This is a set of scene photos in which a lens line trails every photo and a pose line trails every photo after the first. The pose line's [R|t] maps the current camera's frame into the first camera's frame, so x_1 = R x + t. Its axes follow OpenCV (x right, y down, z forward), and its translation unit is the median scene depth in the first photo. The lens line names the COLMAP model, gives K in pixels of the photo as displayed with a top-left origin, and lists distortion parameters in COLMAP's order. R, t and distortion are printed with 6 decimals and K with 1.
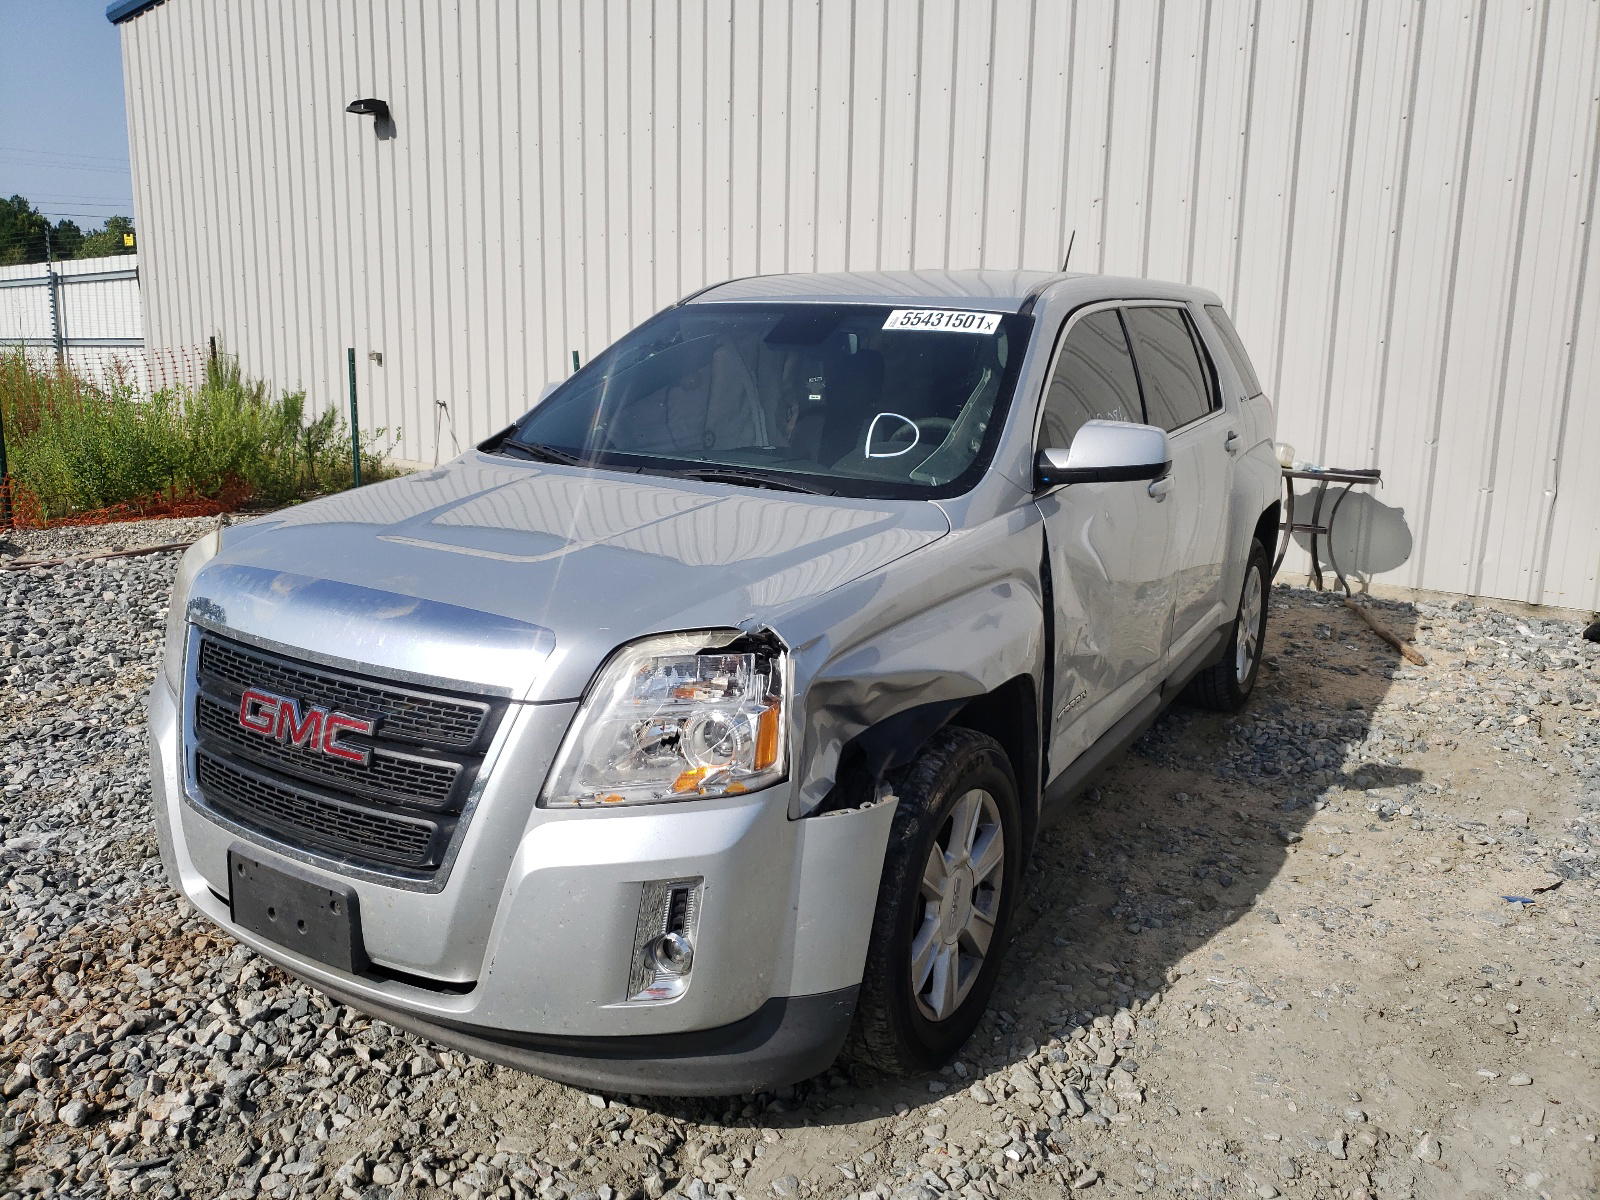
lens RADIAL K [[1199.7, 0, 793.3], [0, 1199.7, 594.5], [0, 0, 1]] dist [0.008516, 0.009826]
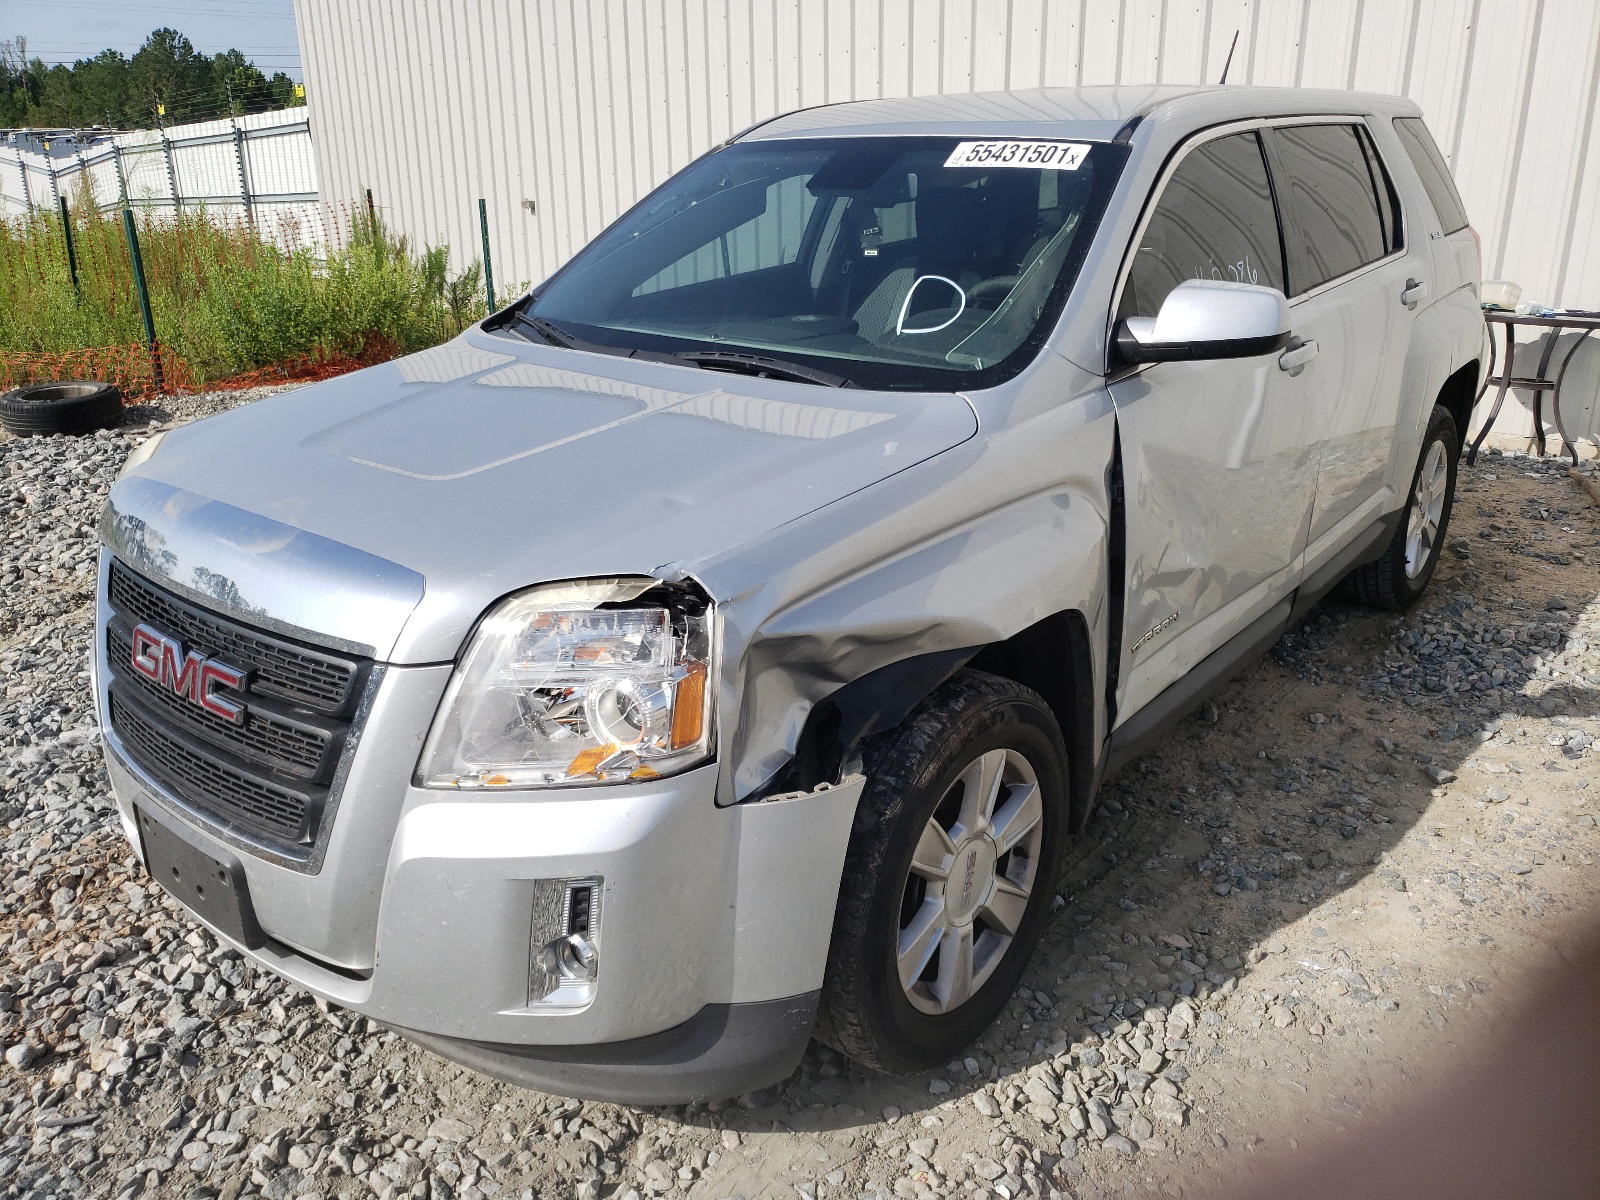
lens RADIAL K [[1199.7, 0, 806.1], [0, 1199.7, 609.1], [0, 0, 1]] dist [0.008516, 0.009826]
pose [[0.988805, 0.018588, -0.148053, 0.136405], [0.002290, 0.990203, 0.139616, -0.047014], [0.149197, -0.138392, 0.979075, 0.175959]]
